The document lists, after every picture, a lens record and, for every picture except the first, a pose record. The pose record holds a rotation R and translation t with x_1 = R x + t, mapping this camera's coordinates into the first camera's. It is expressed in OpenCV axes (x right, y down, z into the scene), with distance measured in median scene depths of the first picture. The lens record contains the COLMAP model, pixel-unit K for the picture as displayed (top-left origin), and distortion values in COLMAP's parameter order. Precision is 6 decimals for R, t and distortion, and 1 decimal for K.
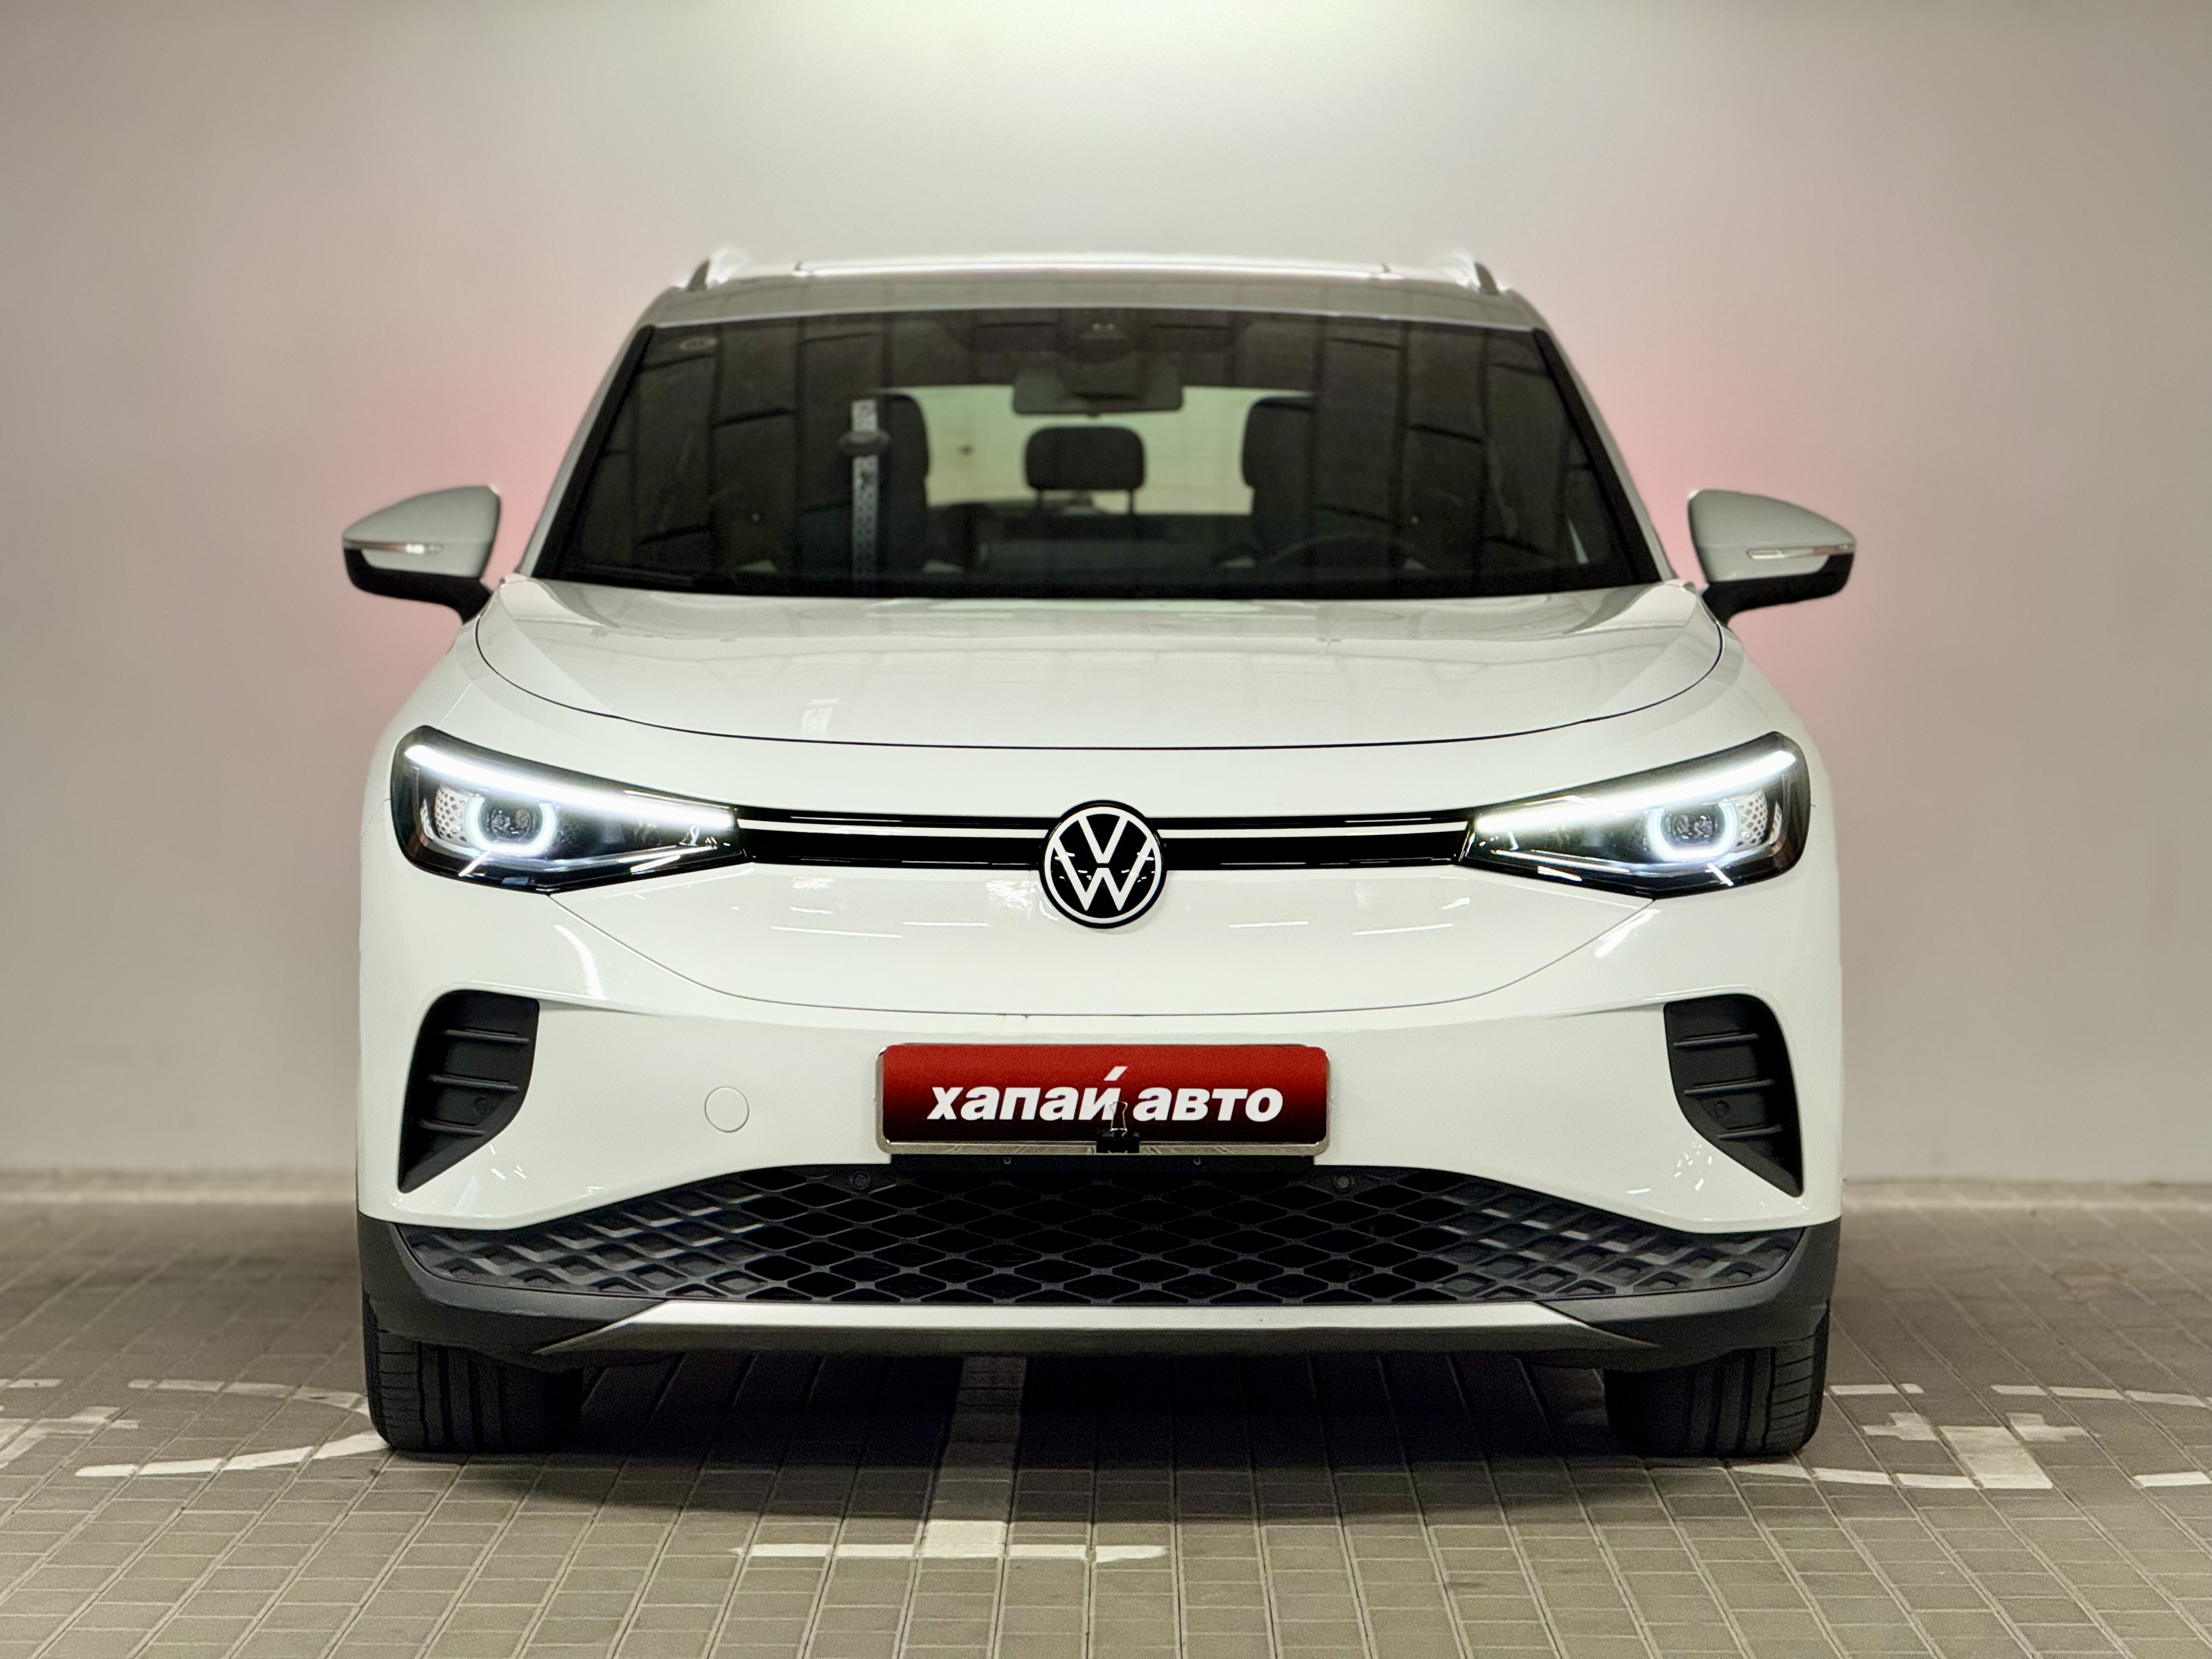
lens RADIAL K [[7606.3, 0, 1106.0], [0, 7606.3, 829.5], [0, 0, 1]] dist [0.226365, -2.804408]
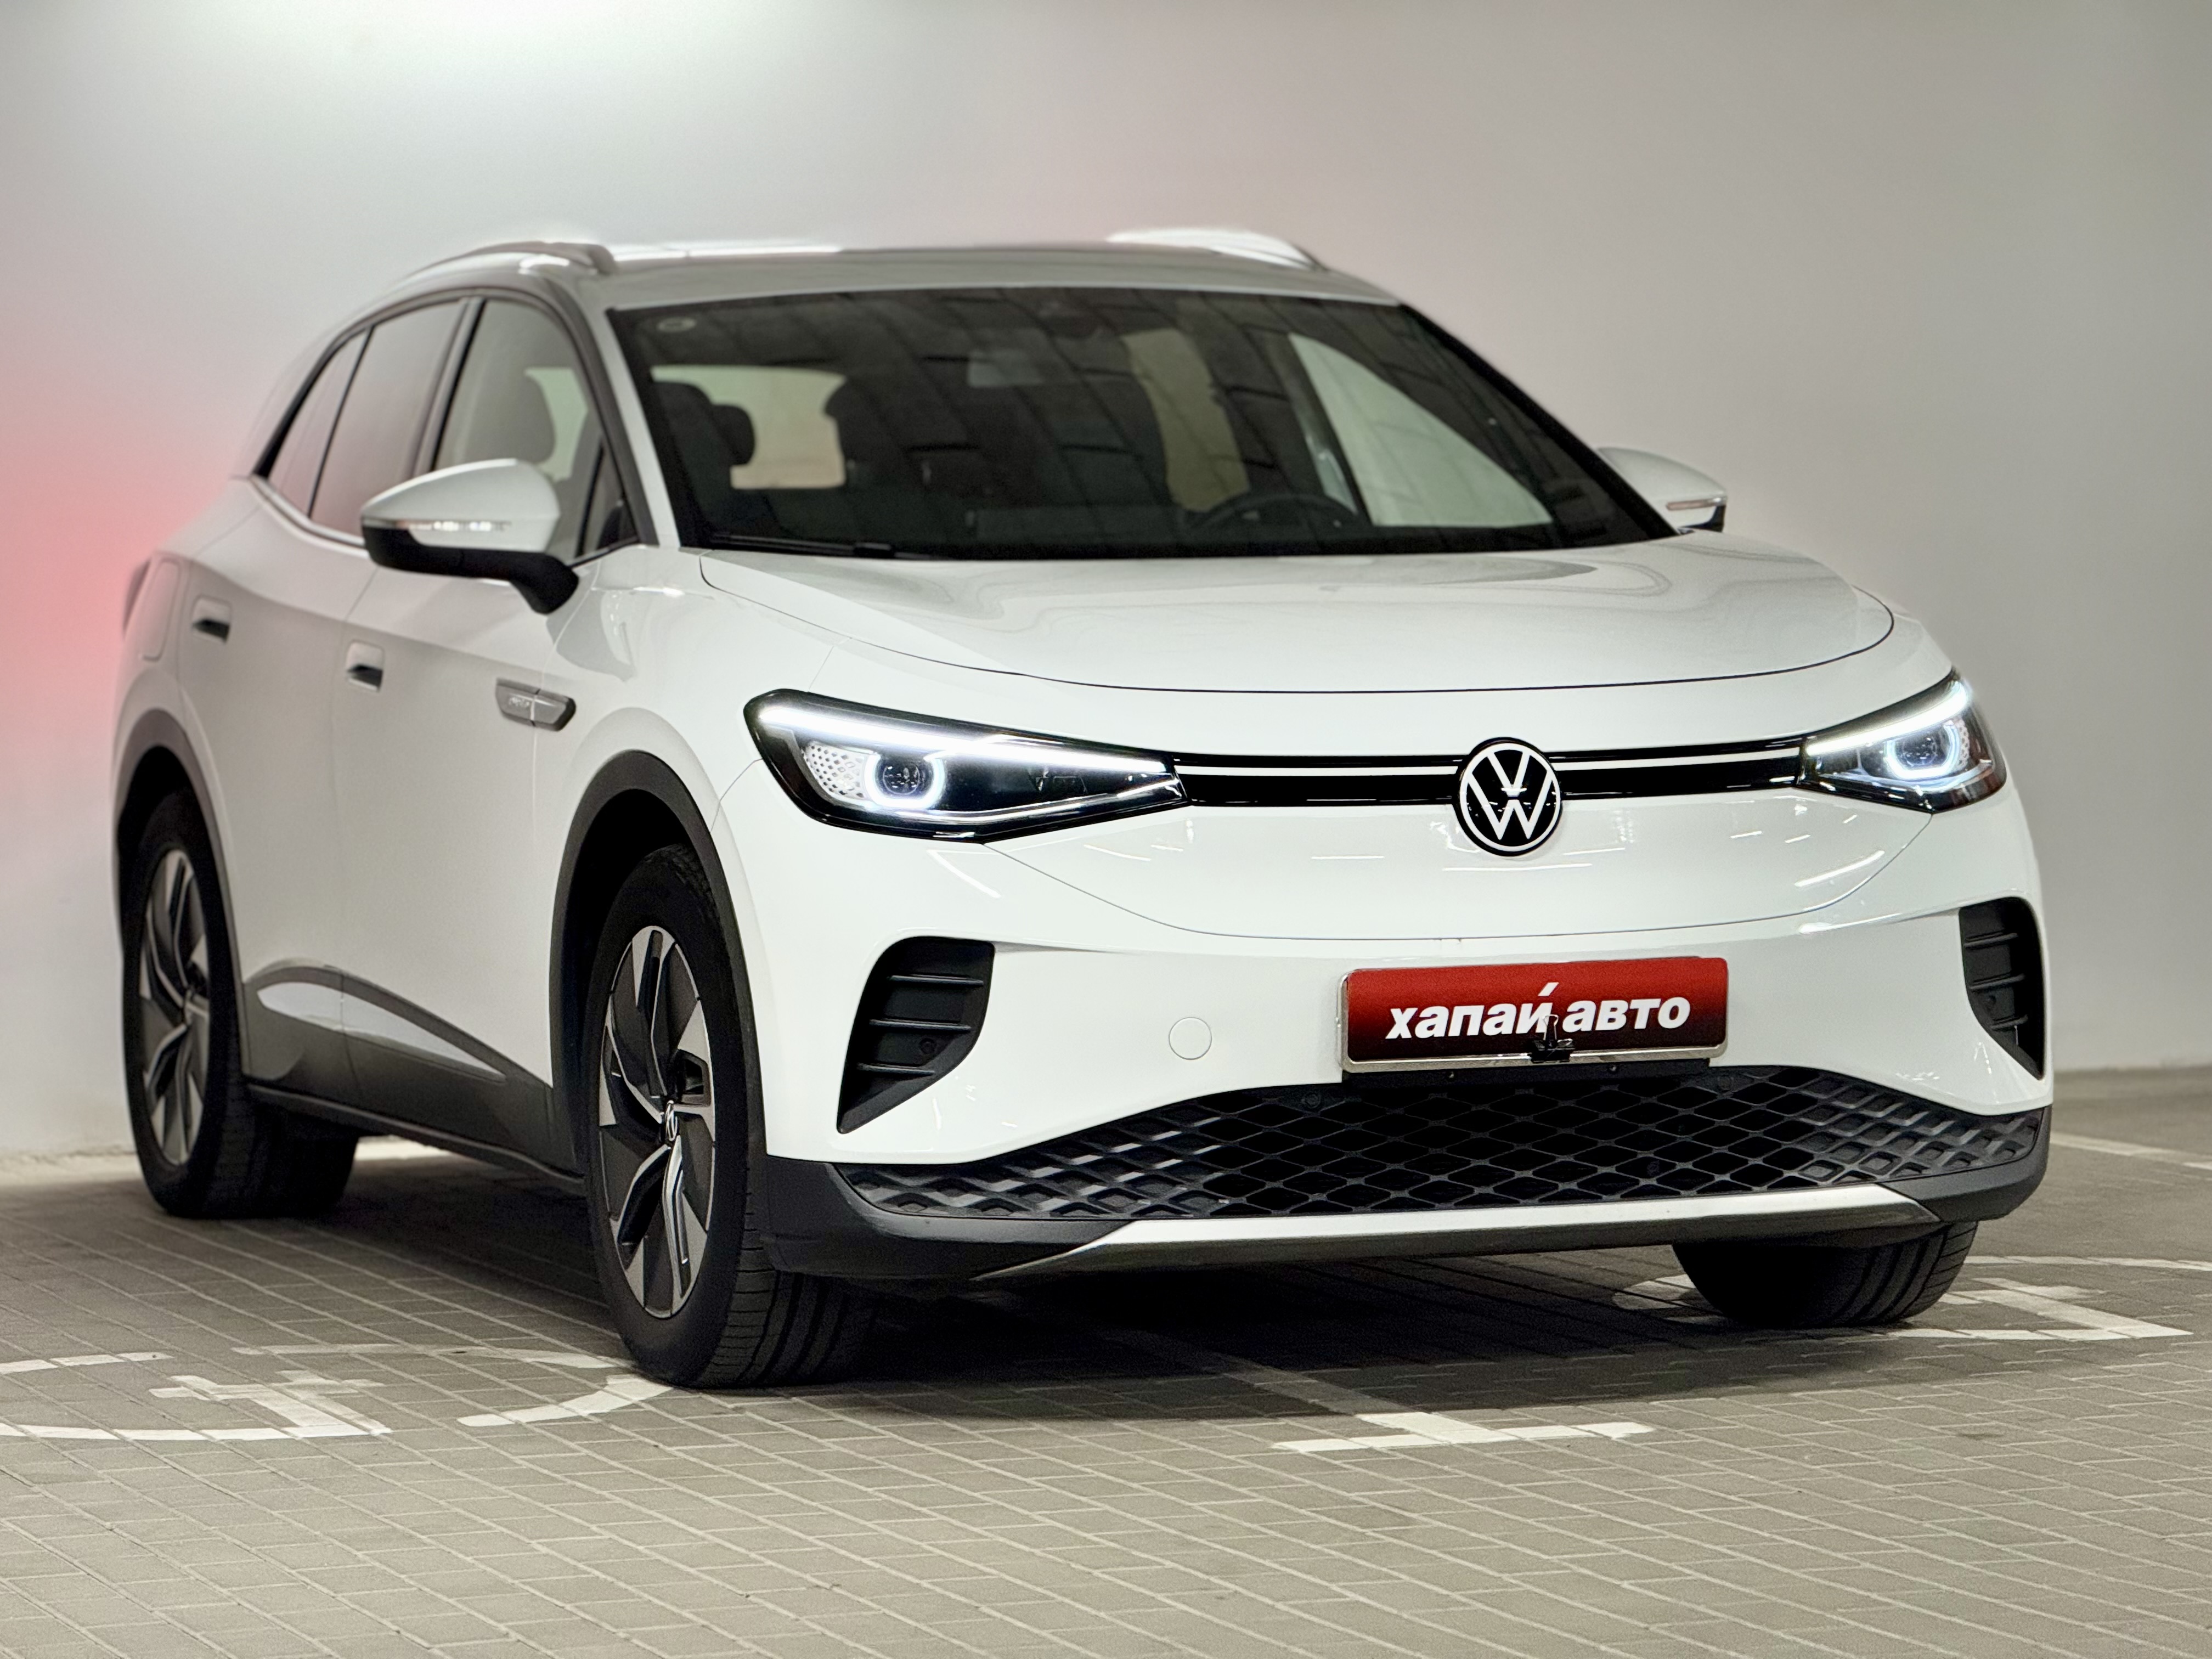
lens RADIAL K [[7606.3, 0, 1106.0], [0, 7606.3, 829.5], [0, 0, 1]] dist [0.226365, -2.804408]
pose [[0.942514, -0.032966, 0.332537, -0.412796], [0.033048, 0.999439, 0.005413, 0.001518], [-0.332529, 0.005888, 0.943075, 0.002743]]
